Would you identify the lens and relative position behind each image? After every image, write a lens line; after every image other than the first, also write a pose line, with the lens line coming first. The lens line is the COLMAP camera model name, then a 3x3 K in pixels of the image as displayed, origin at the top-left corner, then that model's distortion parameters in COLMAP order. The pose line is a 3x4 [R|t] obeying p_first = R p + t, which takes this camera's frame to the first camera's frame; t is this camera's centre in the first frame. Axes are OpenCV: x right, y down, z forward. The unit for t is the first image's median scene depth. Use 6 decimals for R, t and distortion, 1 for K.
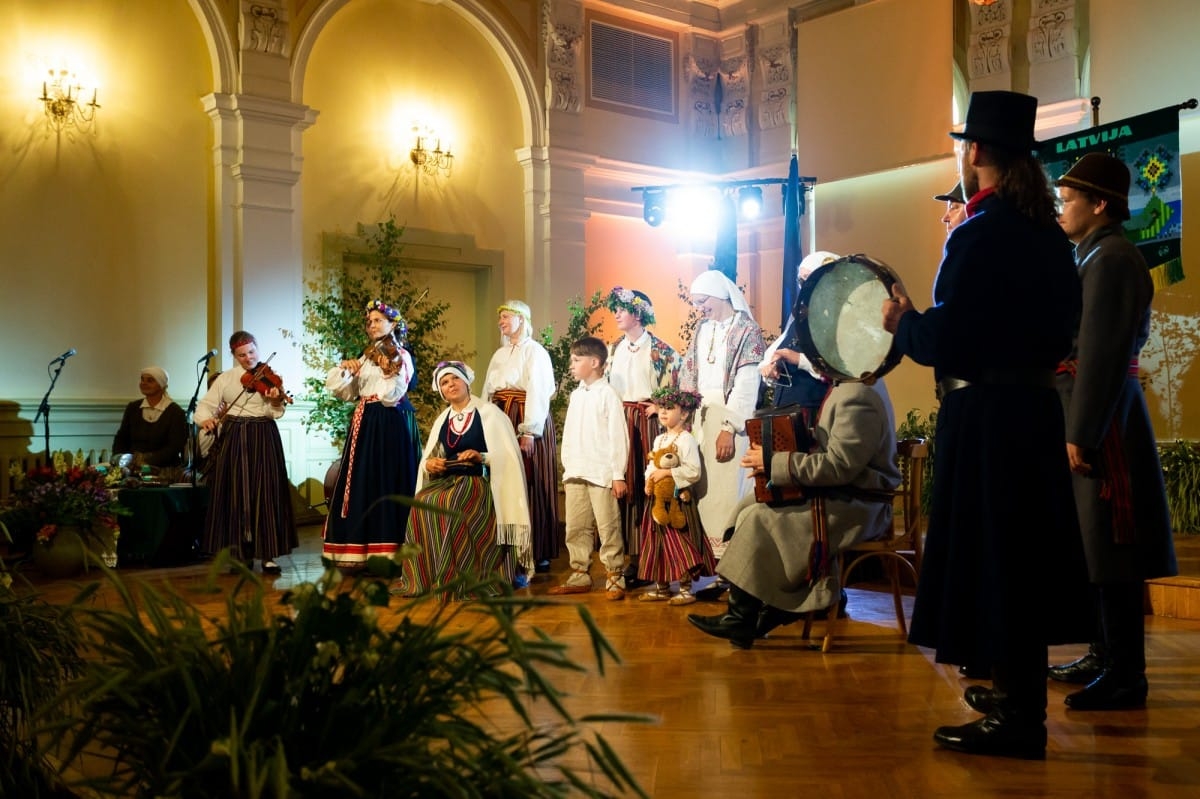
lens RADIAL K [[1245.9, 0, 596.2], [0, 1245.9, 392.5], [0, 0, 1]] dist [-0.003093, 0.000000]
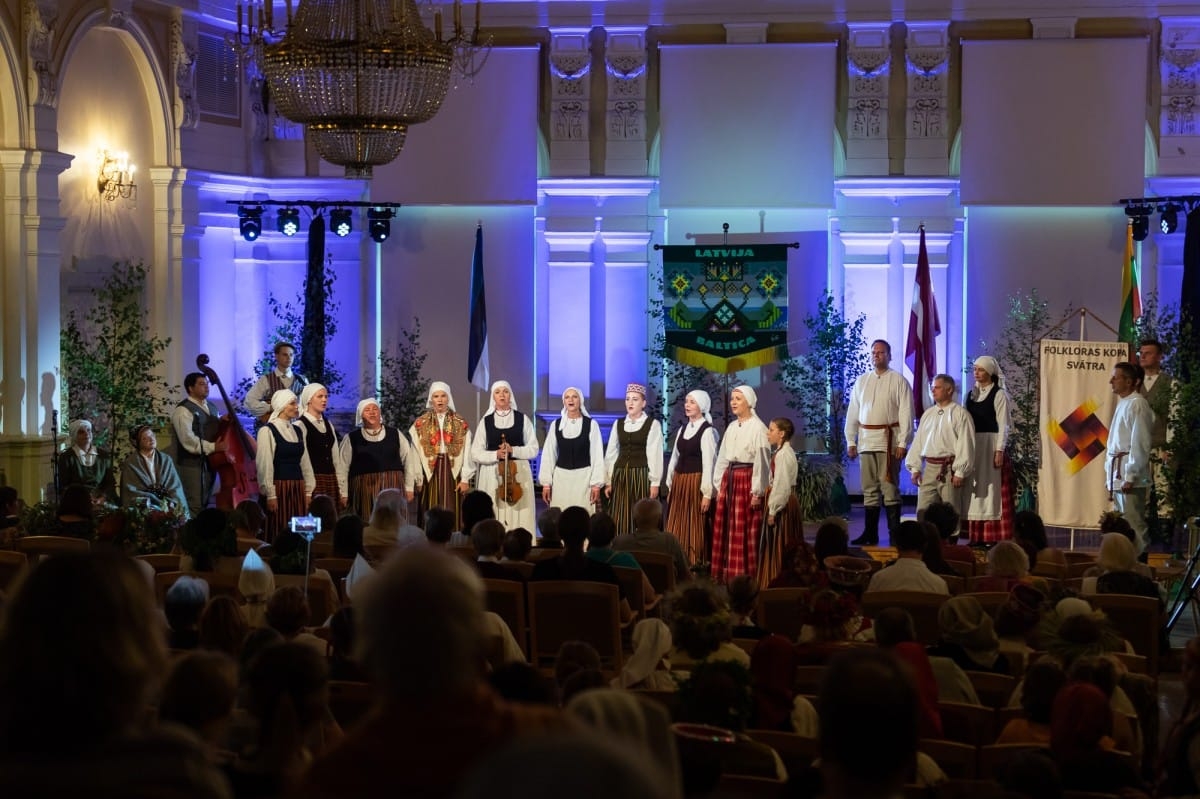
lens RADIAL K [[2530.0, 0, 595.3], [0, 2530.0, 401.2], [0, 0, 1]] dist [0.017968, 0.000000]
pose [[0.798449, -0.016921, 0.601825, -1.134353], [-0.023411, 0.997976, 0.059120, -0.153136], [-0.601607, -0.061293, 0.796437, -0.959053]]
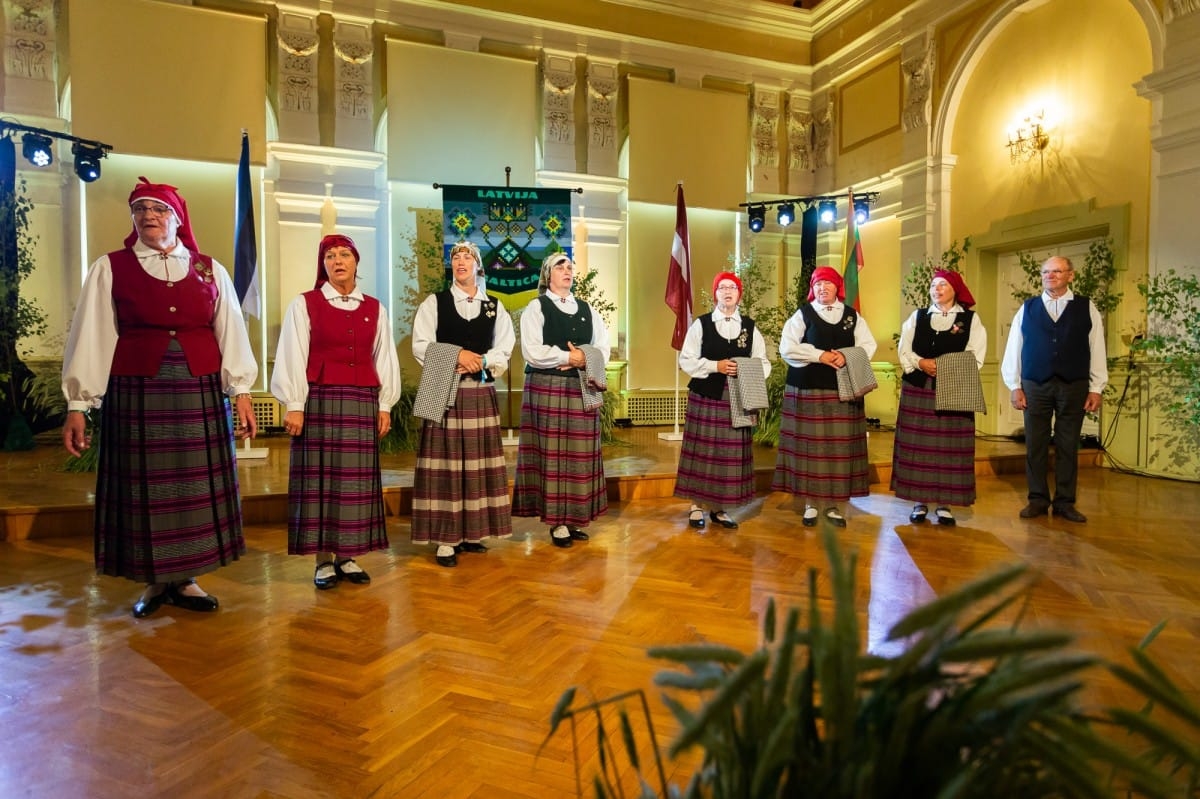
lens RADIAL K [[737.9, 0, 617.3], [0, 737.9, 395.0], [0, 0, 1]] dist [-0.009397, 0.007030]
pose [[0.320832, -0.025638, 0.946789, -0.318811], [-0.027348, 0.998966, 0.036318, 0.004311], [-0.946741, -0.037545, 0.319800, 0.436198]]
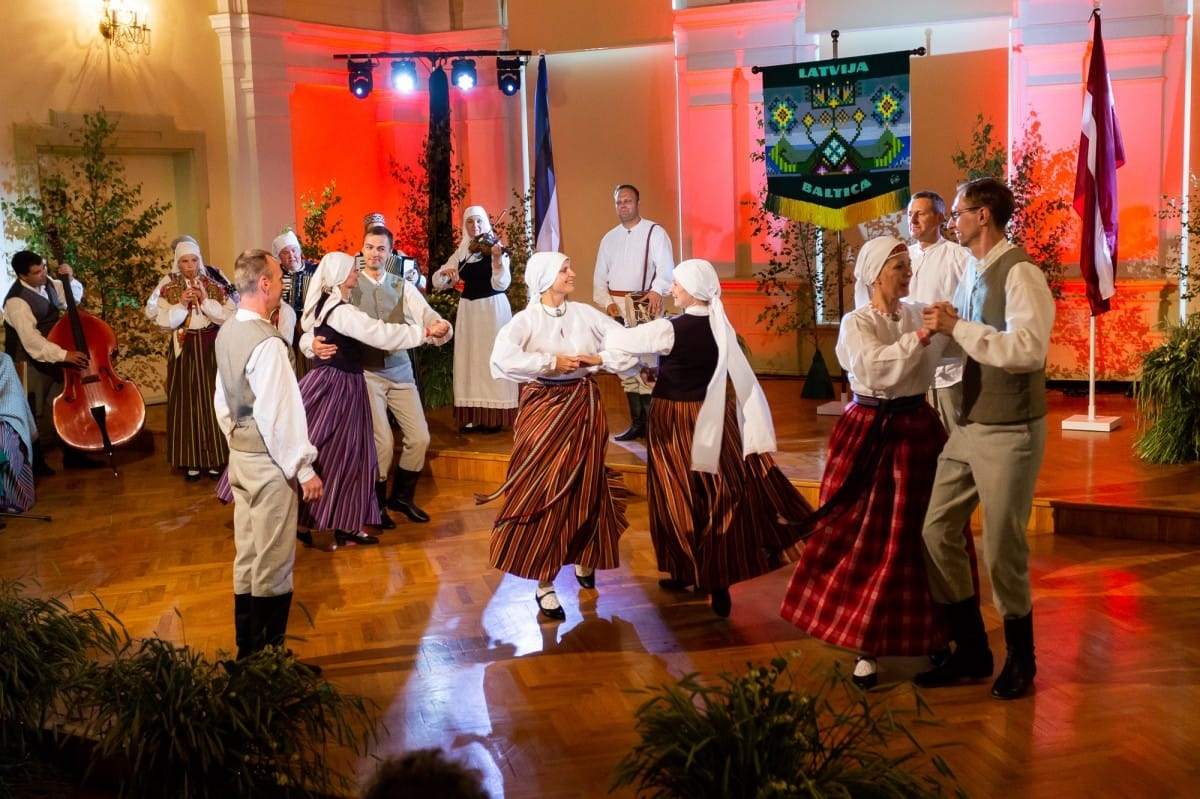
lens RADIAL K [[1447.0, 0, 635.3], [0, 1447.0, 397.9], [0, 0, 1]] dist [0.006700, 0.000000]
pose [[0.939466, -0.066802, 0.336067, -0.163501], [0.014632, 0.987738, 0.155435, -0.089860], [-0.342329, -0.141108, 0.928924, -0.130102]]
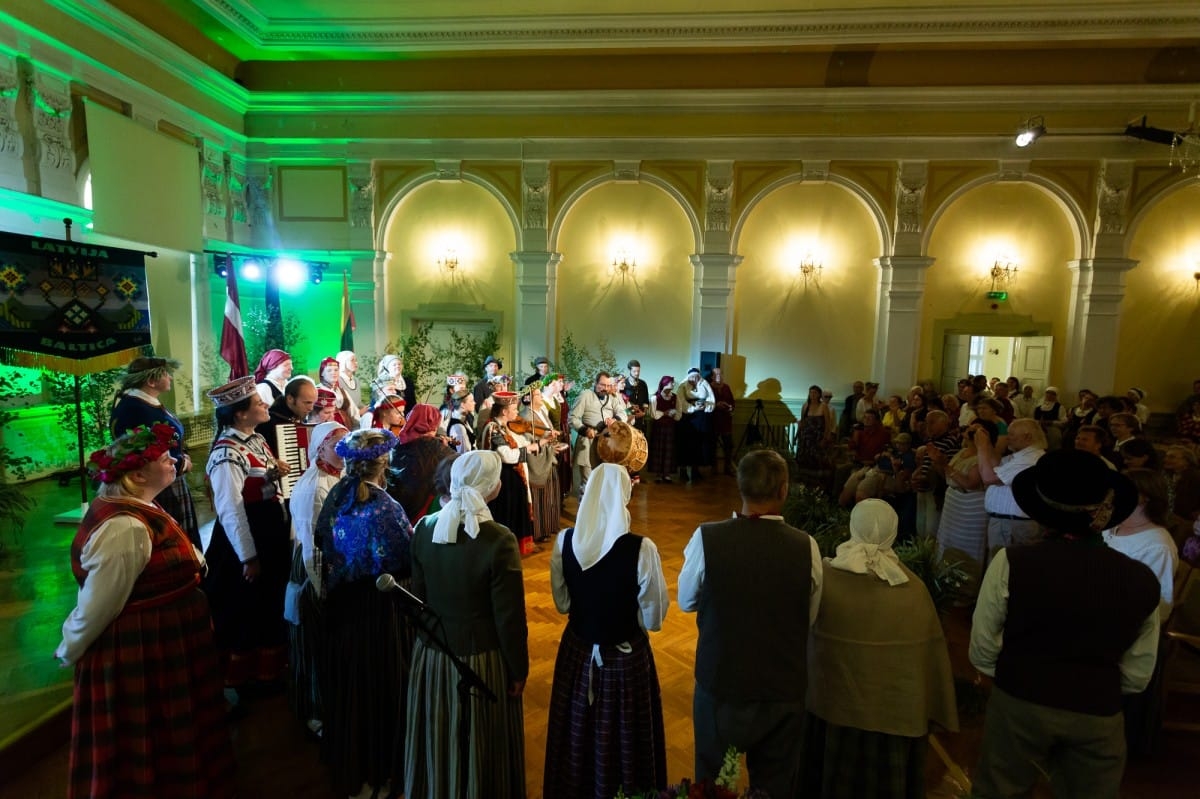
lens RADIAL K [[565.6, 0, 601.3], [0, 565.6, 395.1], [0, 0, 1]] dist [0.008830, -0.000622]
pose [[-0.719122, -0.080162, 0.690245, -0.360888], [-0.039541, 0.996435, 0.074526, -0.085699], [-0.693758, 0.026301, -0.719728, 0.798352]]
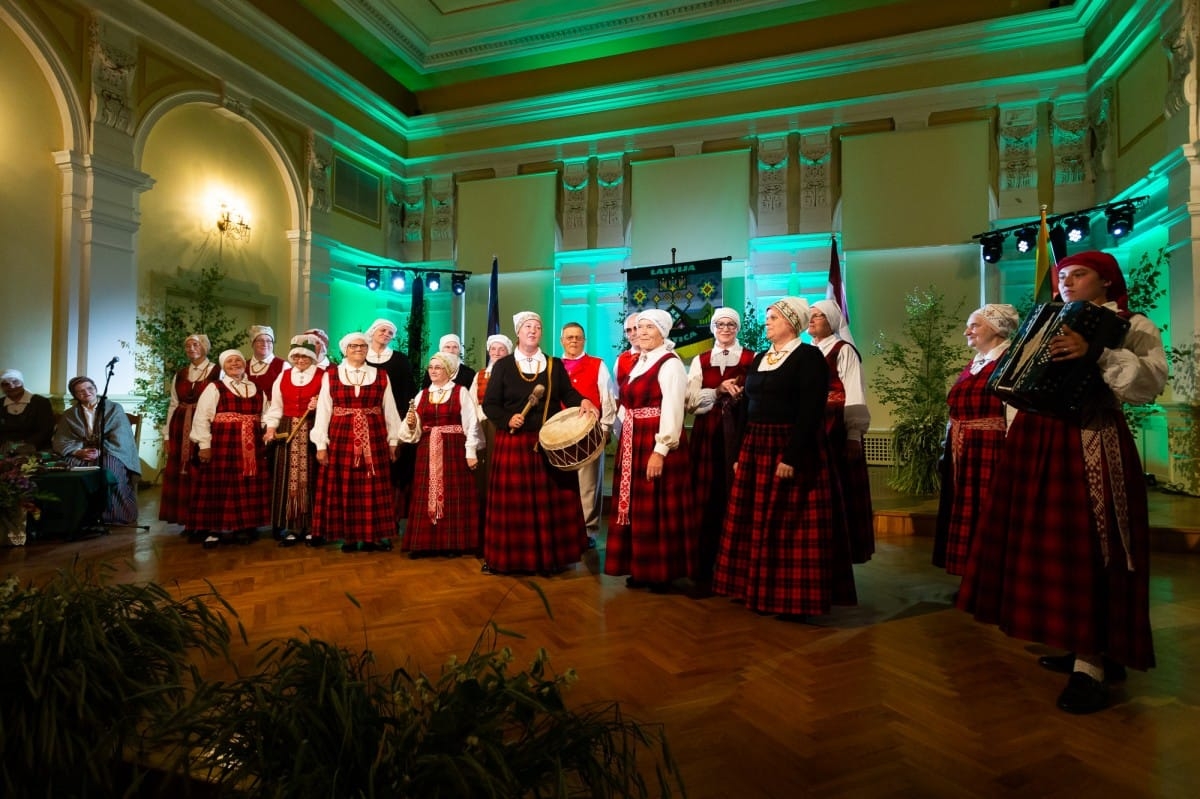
lens RADIAL K [[651.9, 0, 569.1], [0, 651.9, 383.2], [0, 0, 1]] dist [0.000961, 0.002422]
pose [[0.863744, 0.029888, 0.503043, -0.180583], [-0.025660, 0.999553, -0.015328, -0.007508], [-0.503276, 0.000332, 0.864125, 0.162011]]
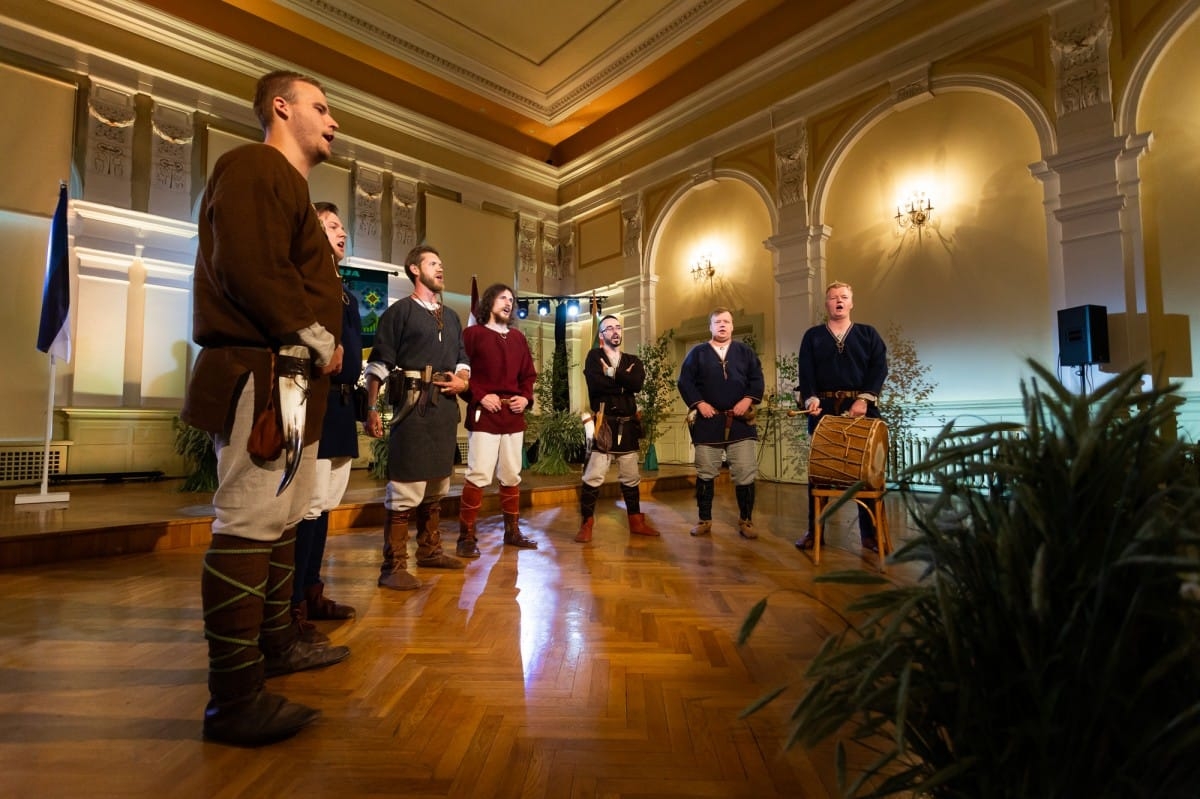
lens RADIAL K [[565.6, 0, 602.1], [0, 565.6, 393.3], [0, 0, 1]] dist [0.008830, -0.000622]
pose [[-0.055856, 0.071995, 0.995840, -0.335184], [-0.019353, 0.997131, -0.073173, 0.022789], [-0.998251, -0.023359, -0.054302, 0.489887]]
